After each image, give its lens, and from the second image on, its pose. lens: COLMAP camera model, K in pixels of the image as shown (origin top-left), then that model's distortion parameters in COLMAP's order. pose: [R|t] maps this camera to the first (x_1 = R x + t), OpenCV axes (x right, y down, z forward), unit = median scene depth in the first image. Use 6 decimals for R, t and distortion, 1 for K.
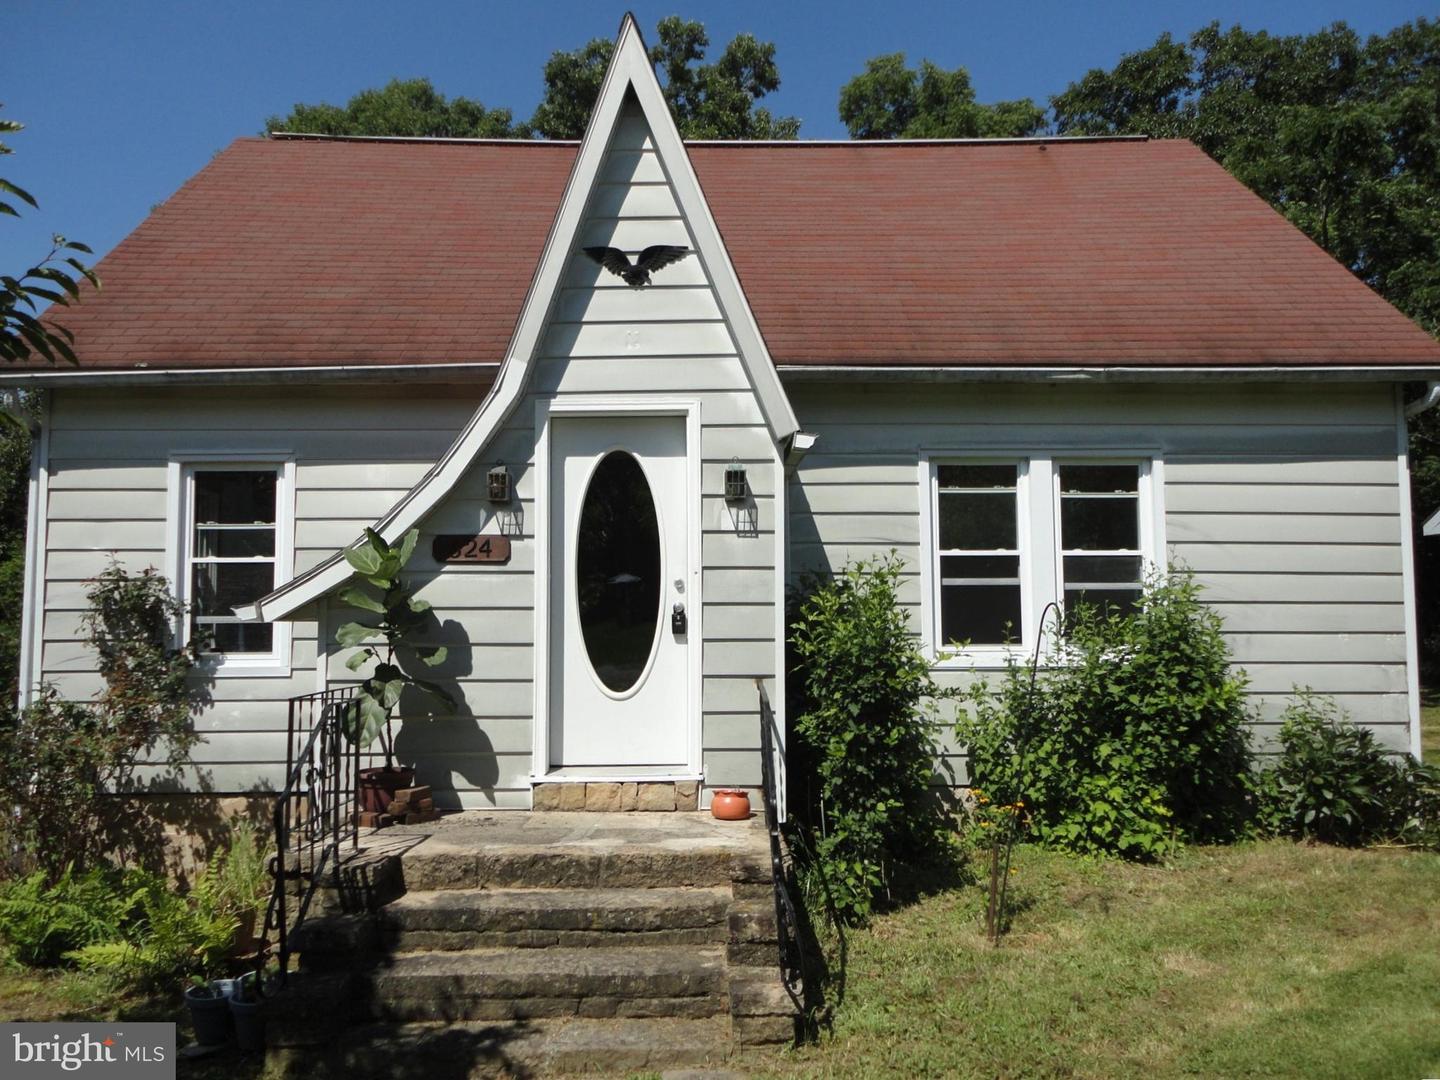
lens RADIAL K [[1161.9, 0, 721.7], [0, 1161.9, 531.4], [0, 0, 1]] dist [0.001361, -0.010980]
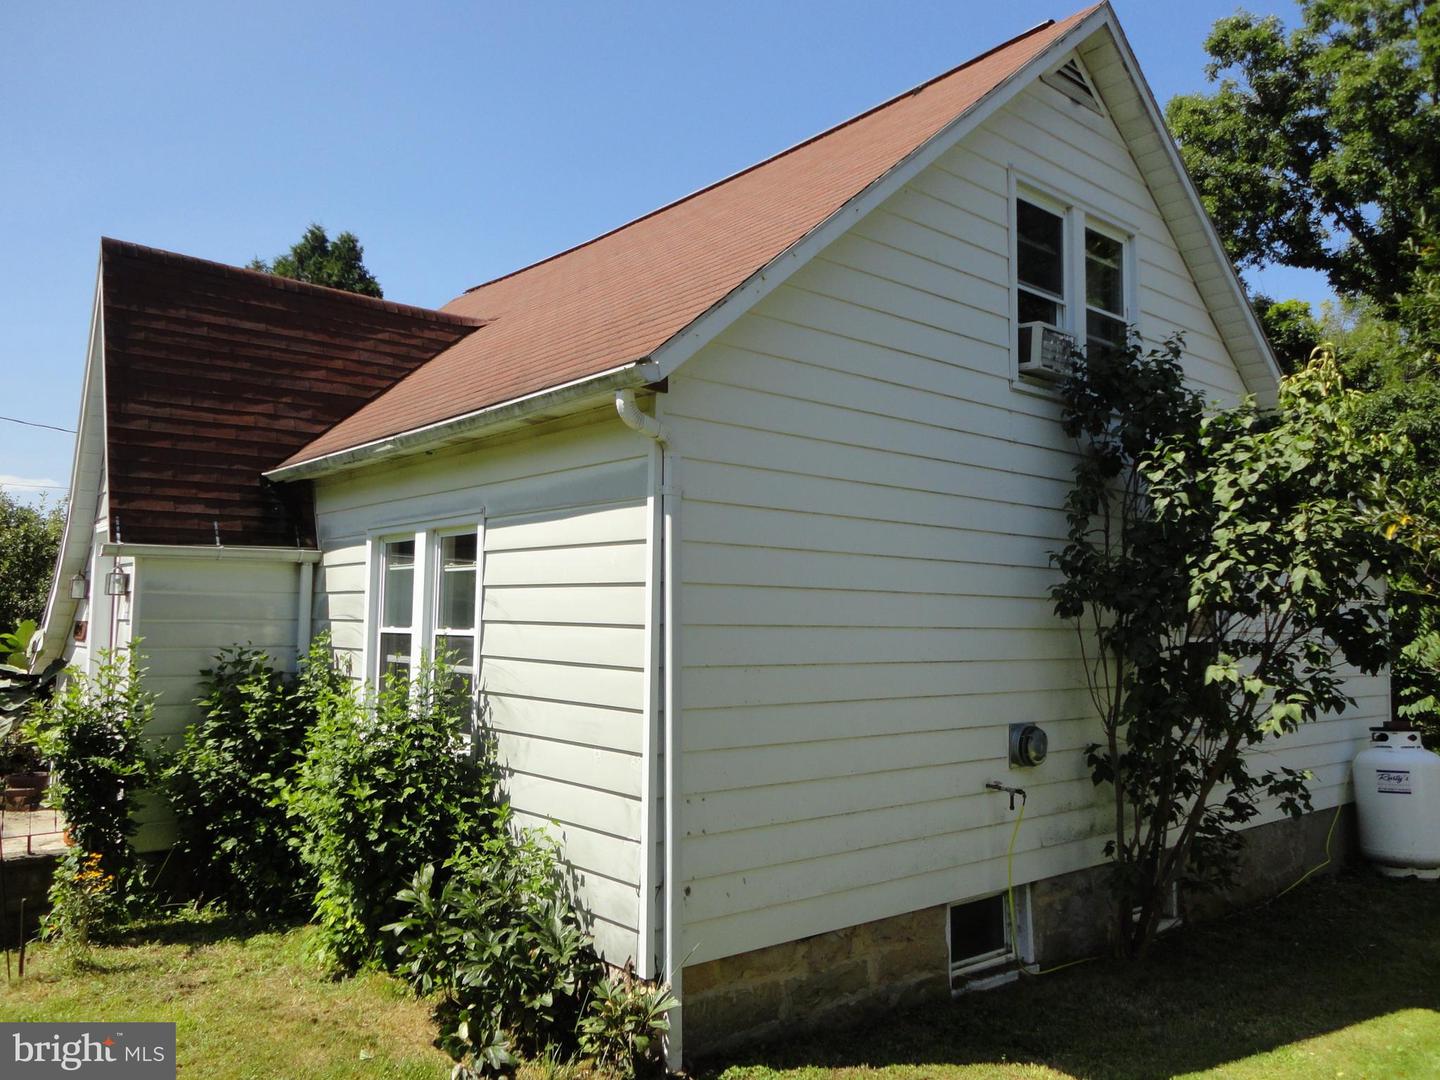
lens RADIAL K [[1075.7, 0, 728.0], [0, 1075.7, 543.6], [0, 0, 1]] dist [-0.048541, 0.008416]
pose [[0.638272, -0.043537, -0.768579, 1.110721], [0.037025, 0.998980, -0.025841, -0.020753], [0.768920, -0.011963, 0.639233, 0.629258]]
